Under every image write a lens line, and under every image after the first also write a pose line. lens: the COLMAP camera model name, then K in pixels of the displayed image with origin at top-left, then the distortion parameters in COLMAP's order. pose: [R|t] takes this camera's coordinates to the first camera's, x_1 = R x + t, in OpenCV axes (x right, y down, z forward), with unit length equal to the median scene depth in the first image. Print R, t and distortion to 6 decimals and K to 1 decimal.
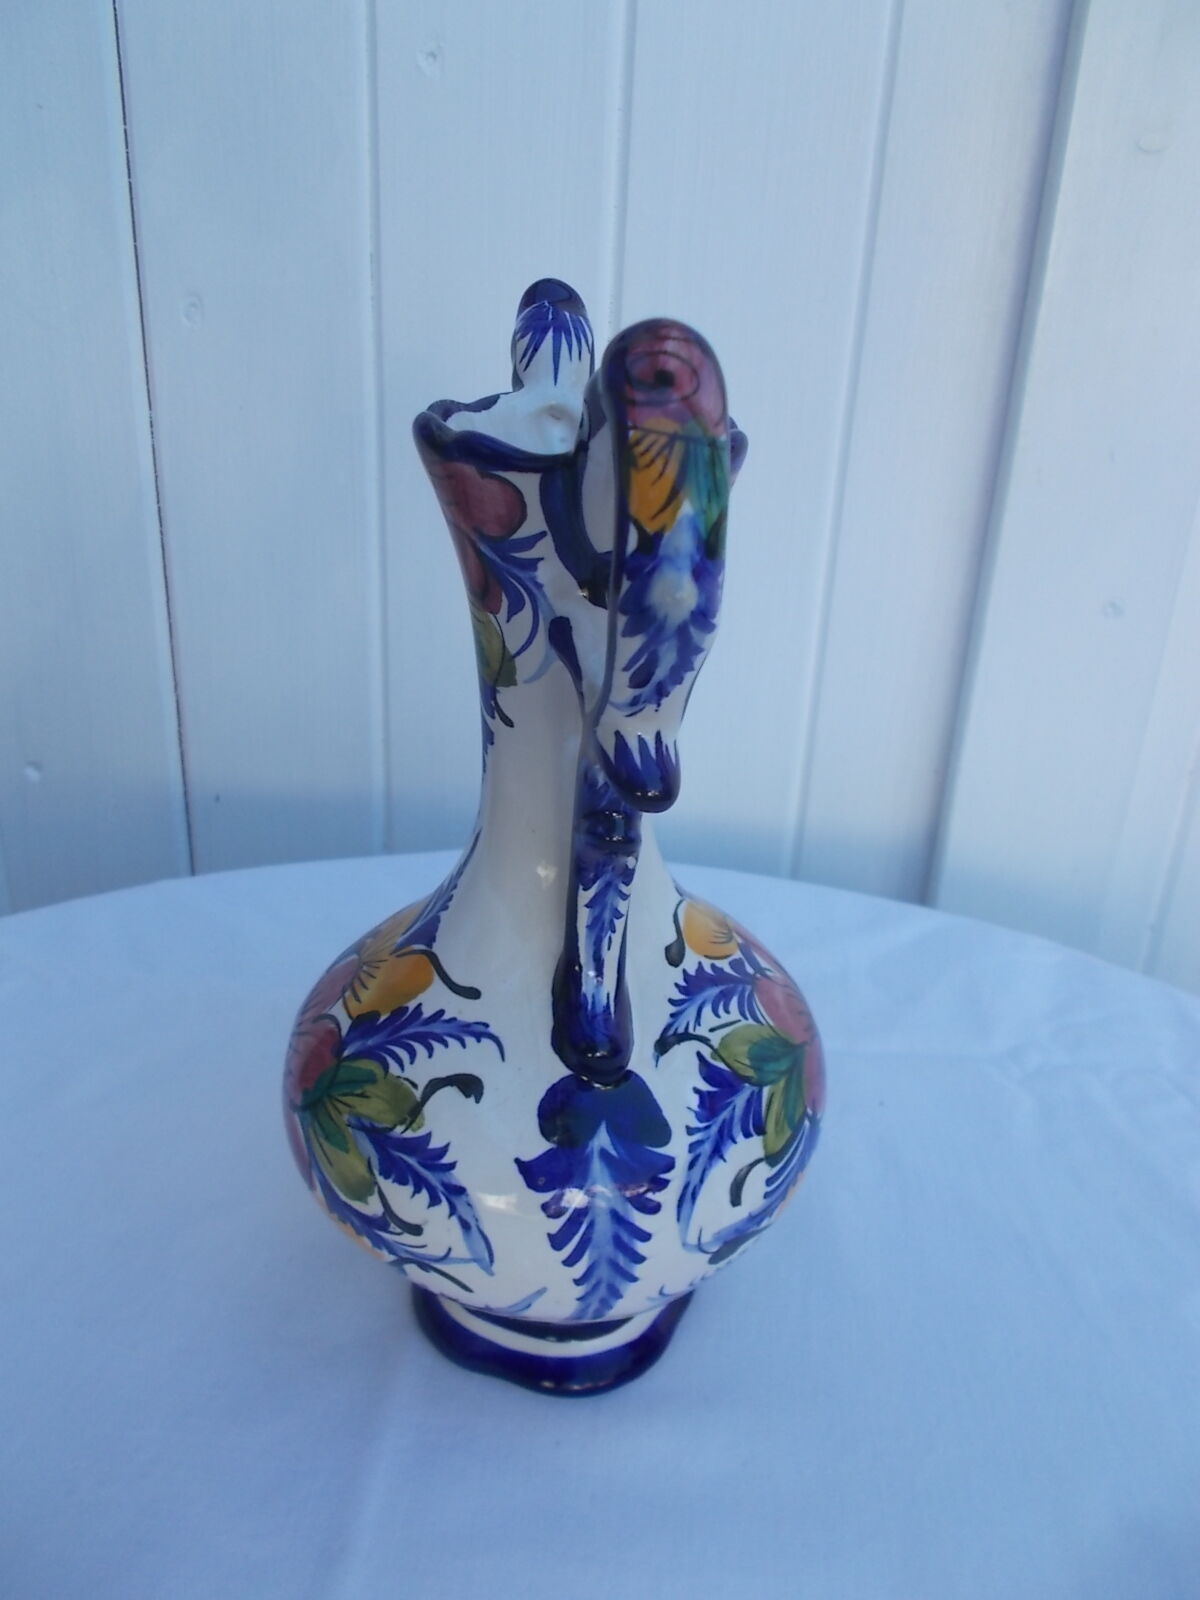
lens RADIAL K [[1273.0, 0, 600.0], [0, 1273.0, 800.0], [0, 0, 1]] dist [-0.004209, 0.001702]
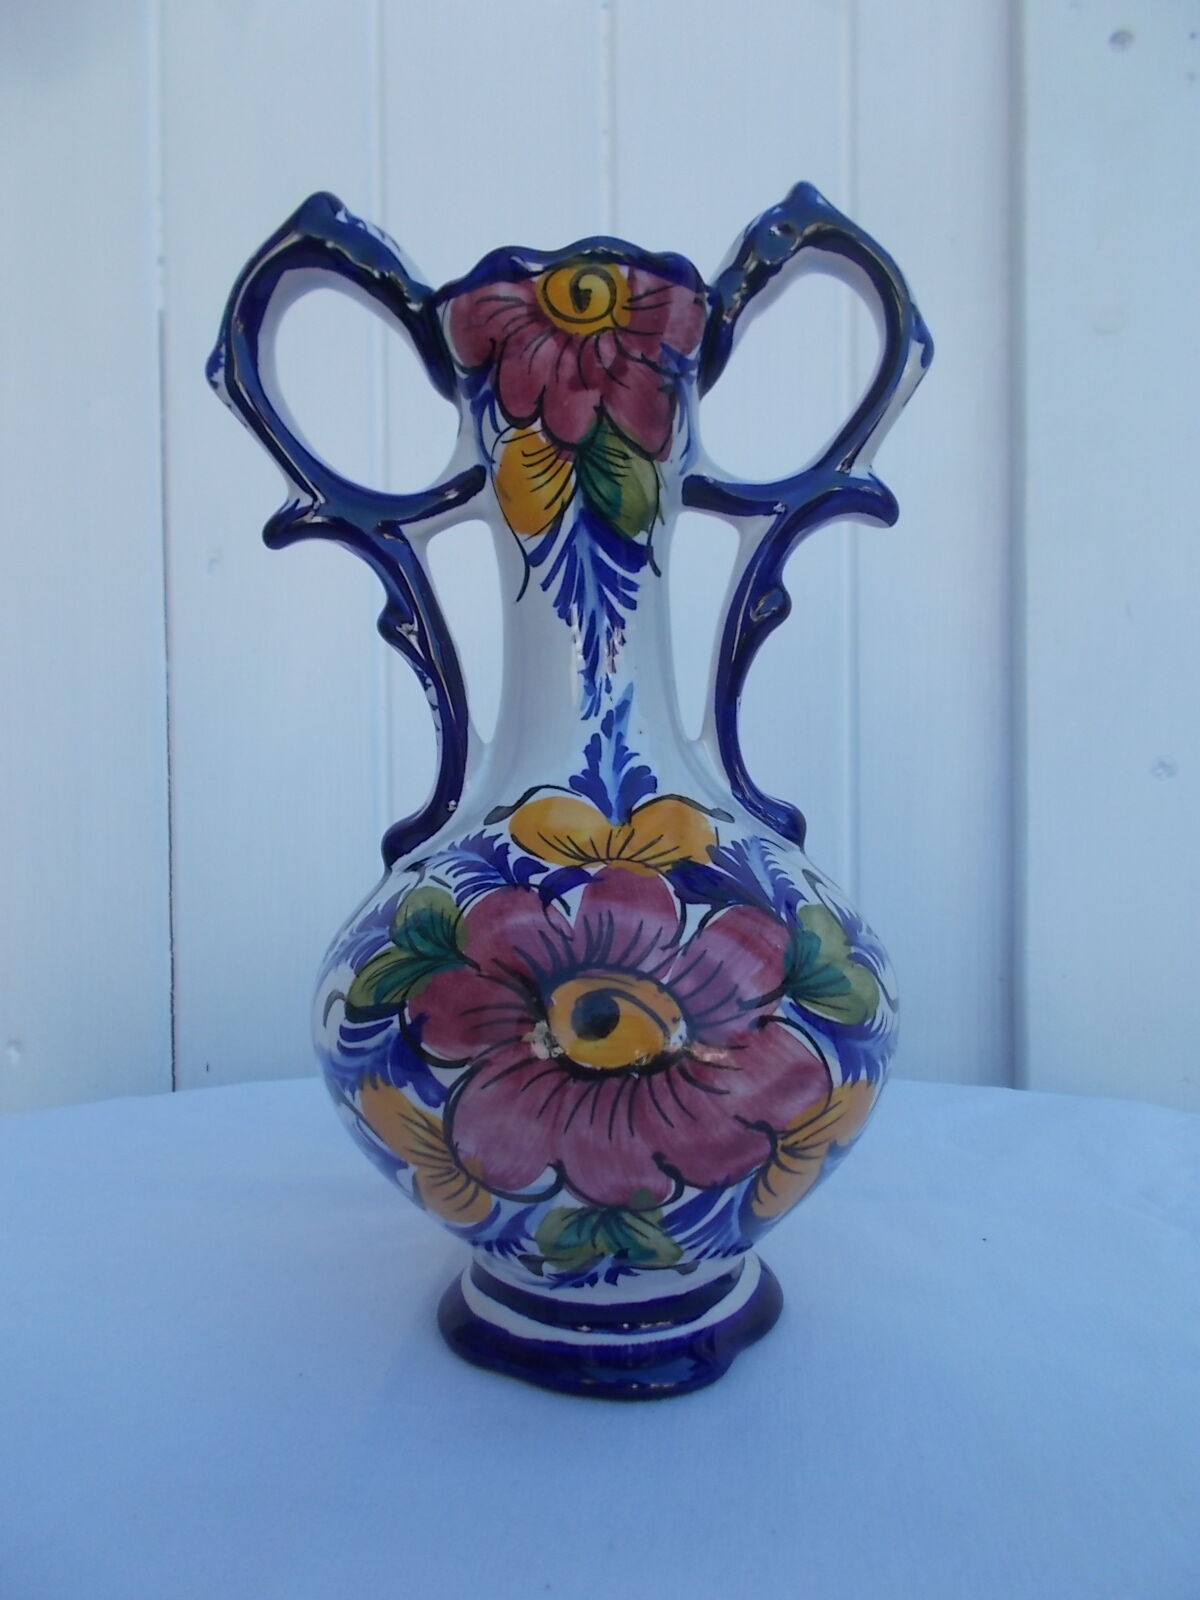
lens RADIAL K [[1213.6, 0, 599.1], [0, 1213.6, 779.4], [0, 0, 1]] dist [0.001403, 0.001461]
pose [[-0.166375, -0.004300, -0.986053, 0.972682], [-0.394209, 0.916892, 0.062516, 0.011496], [0.903835, 0.399112, -0.154244, 1.255448]]
